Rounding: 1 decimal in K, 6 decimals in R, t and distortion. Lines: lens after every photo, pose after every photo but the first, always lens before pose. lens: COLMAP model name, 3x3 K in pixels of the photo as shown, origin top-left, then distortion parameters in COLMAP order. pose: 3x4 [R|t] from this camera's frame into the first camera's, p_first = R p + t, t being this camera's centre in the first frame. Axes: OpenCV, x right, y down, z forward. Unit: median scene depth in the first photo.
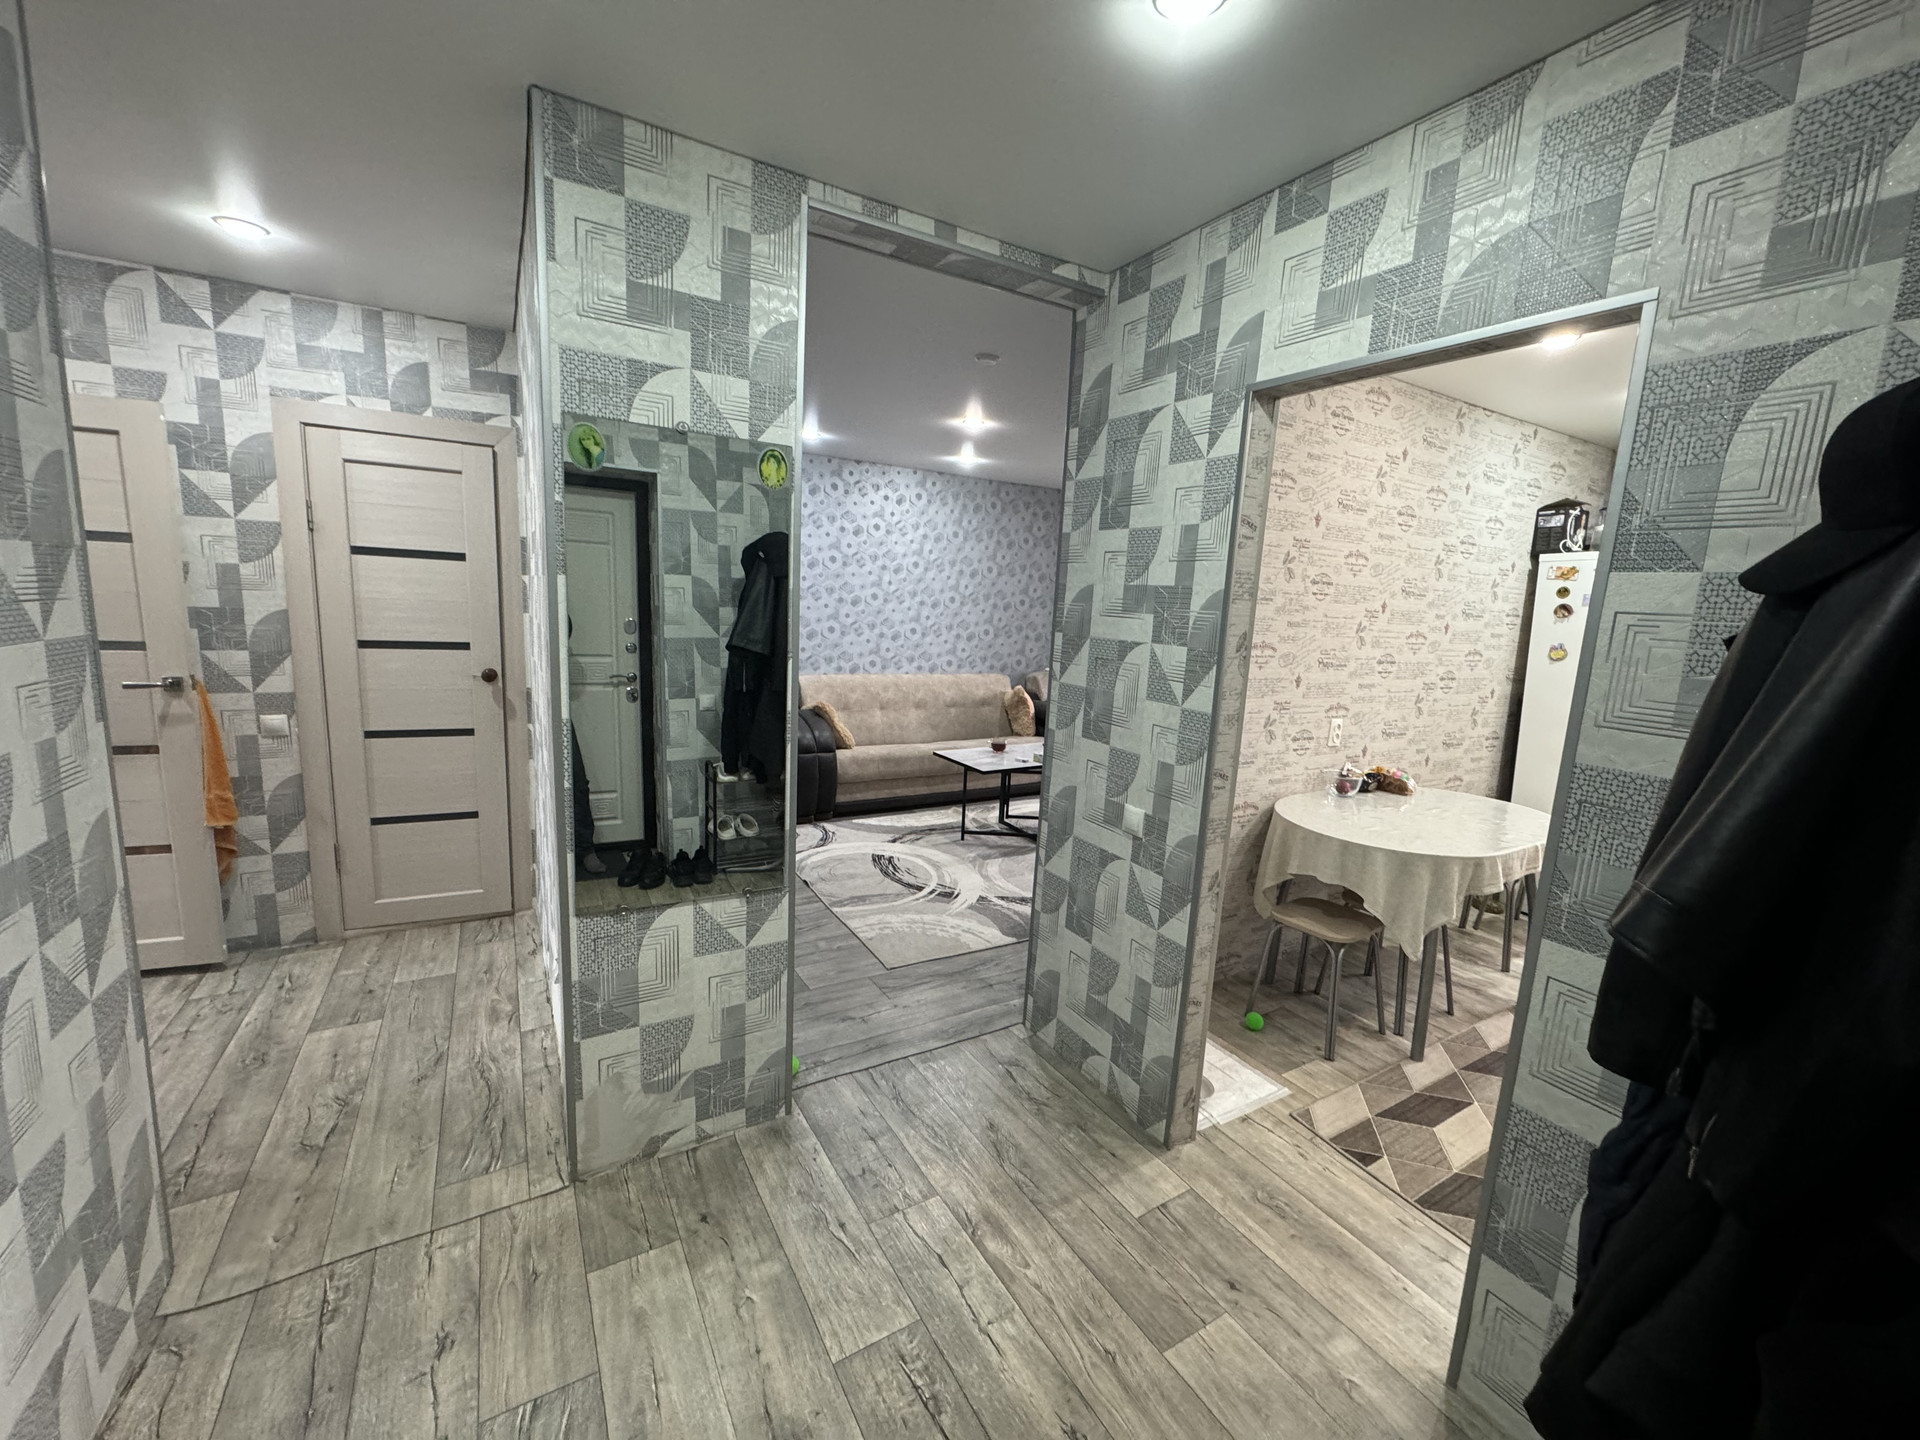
lens RADIAL K [[765.1, 0, 954.9], [0, 765.1, 721.2], [0, 0, 1]] dist [-0.002502, 0.000710]
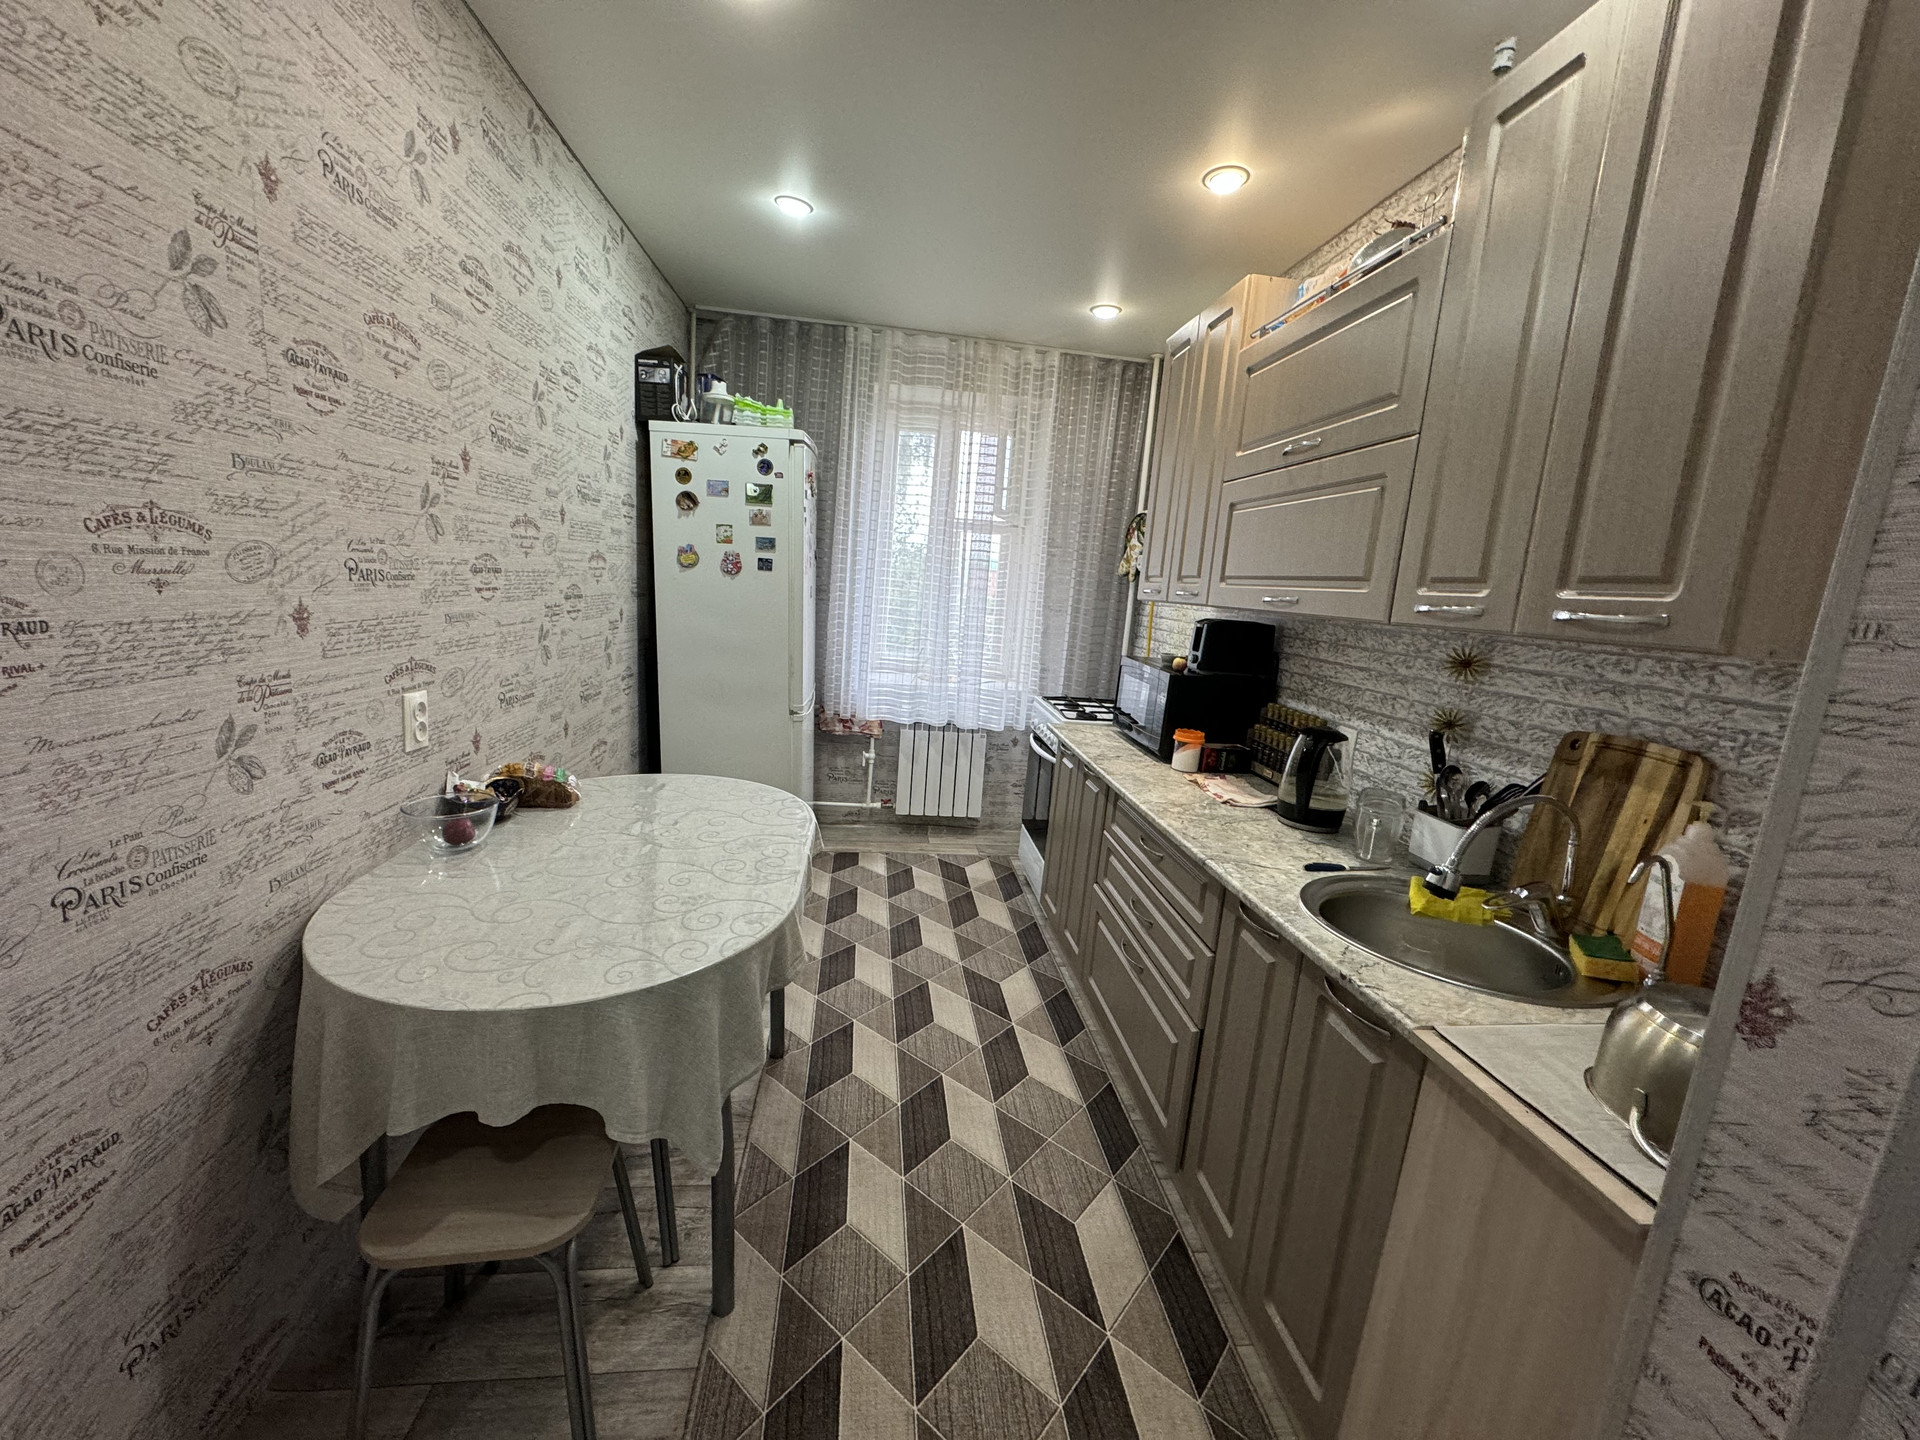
lens RADIAL K [[765.1, 0, 961.8], [0, 765.1, 716.5], [0, 0, 1]] dist [-0.002502, 0.000710]
pose [[0.410261, -0.180359, 0.893955, 0.212081], [0.090458, 0.983462, 0.156904, -0.031132], [-0.907471, 0.016494, 0.419792, 0.490917]]
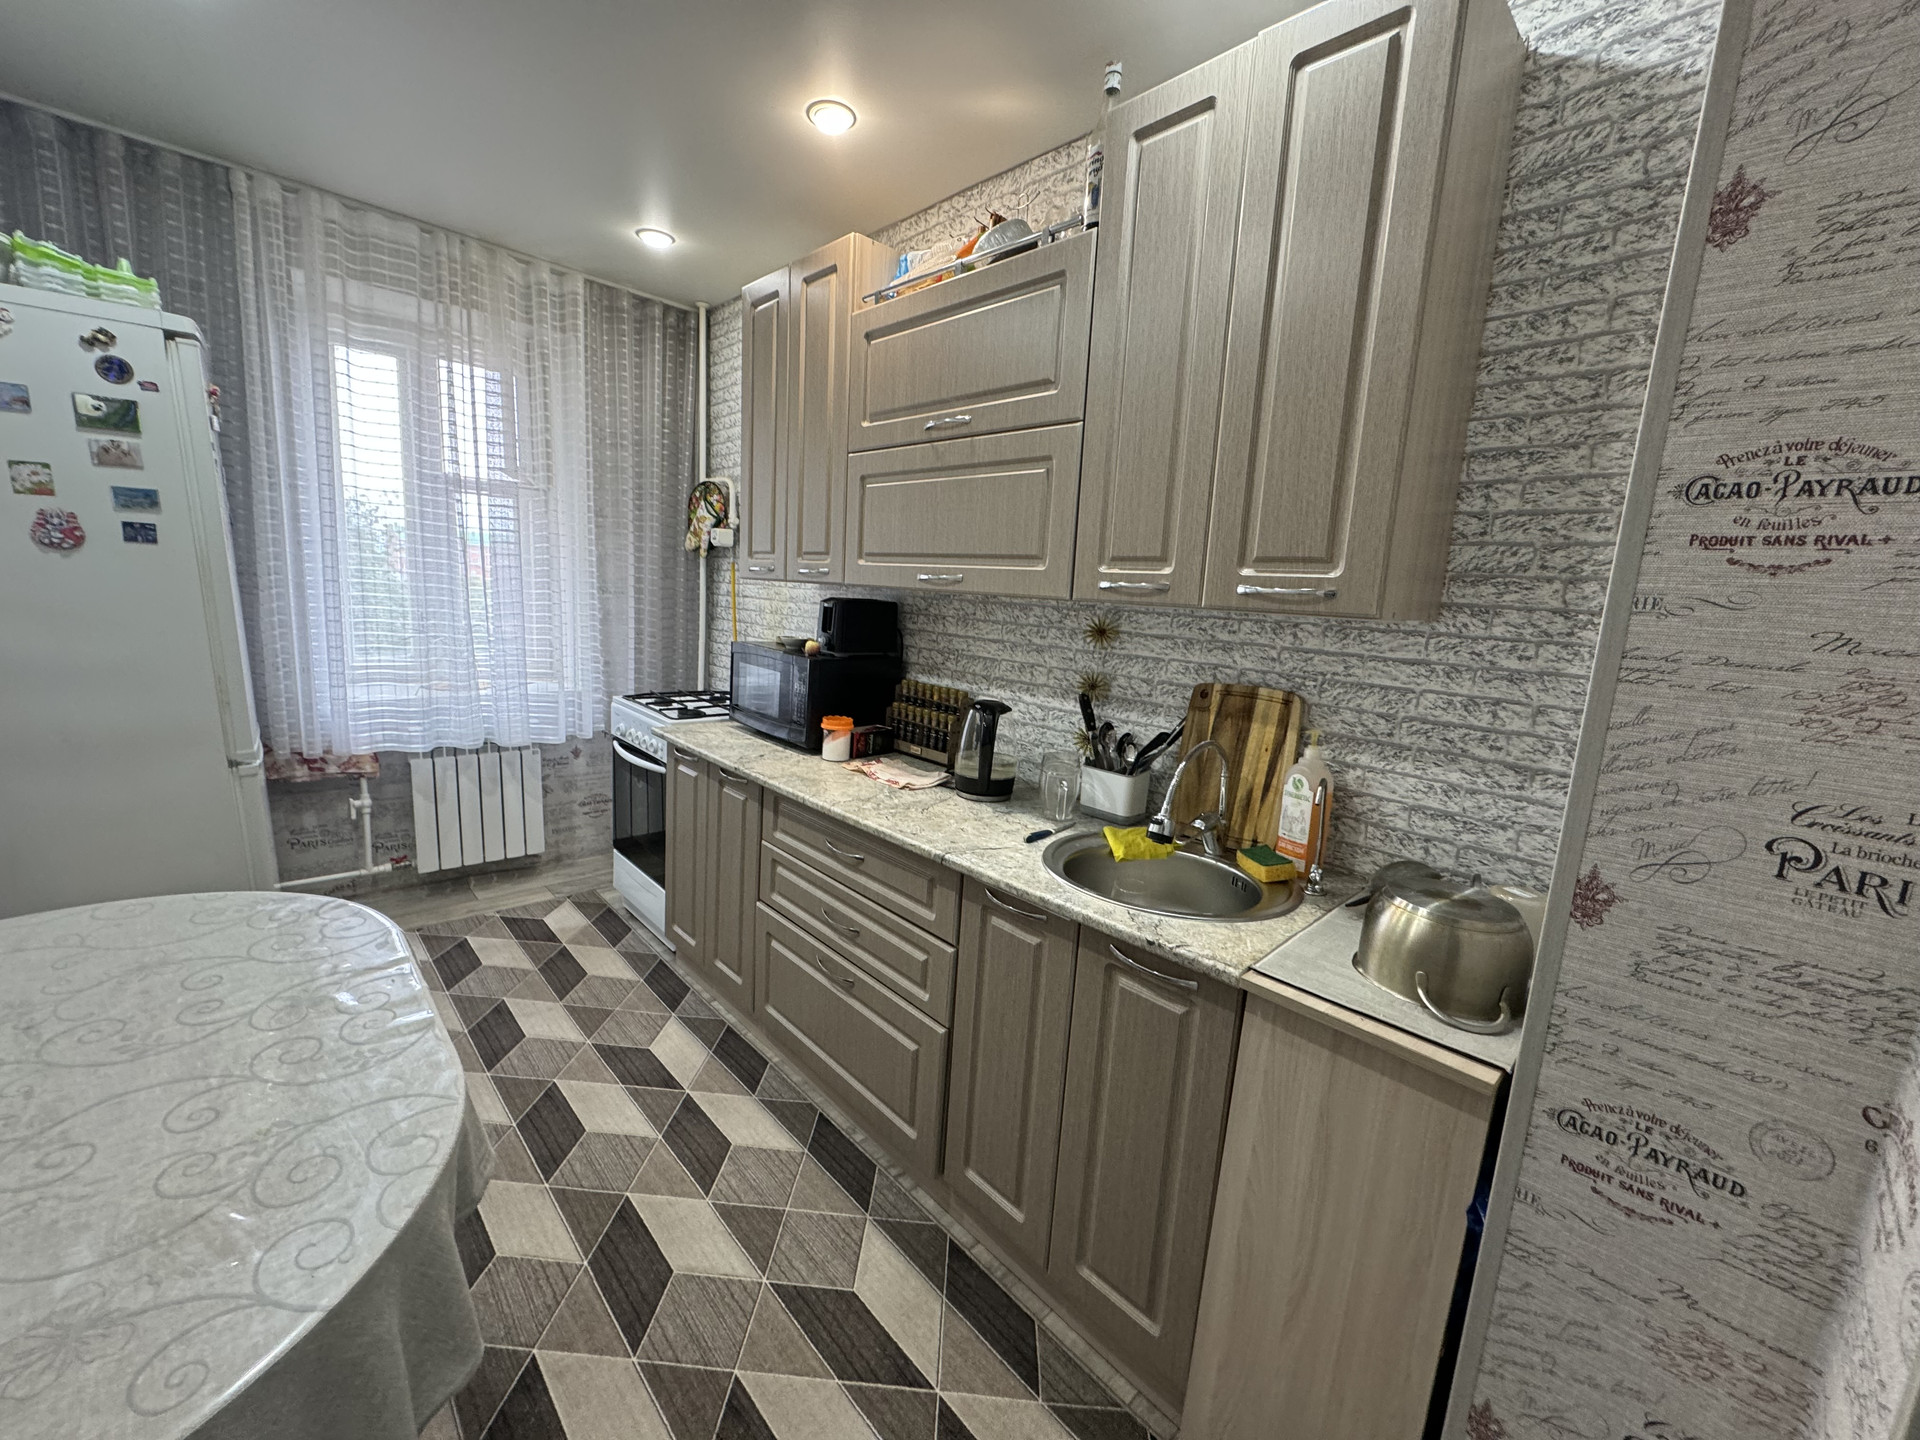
lens RADIAL K [[765.1, 0, 963.0], [0, 765.1, 717.4], [0, 0, 1]] dist [-0.002502, 0.000710]
pose [[-0.219244, -0.224744, 0.949433, 0.270738], [0.083338, 0.965238, 0.247730, -0.044935], [-0.972104, 0.133437, -0.192893, 0.621240]]
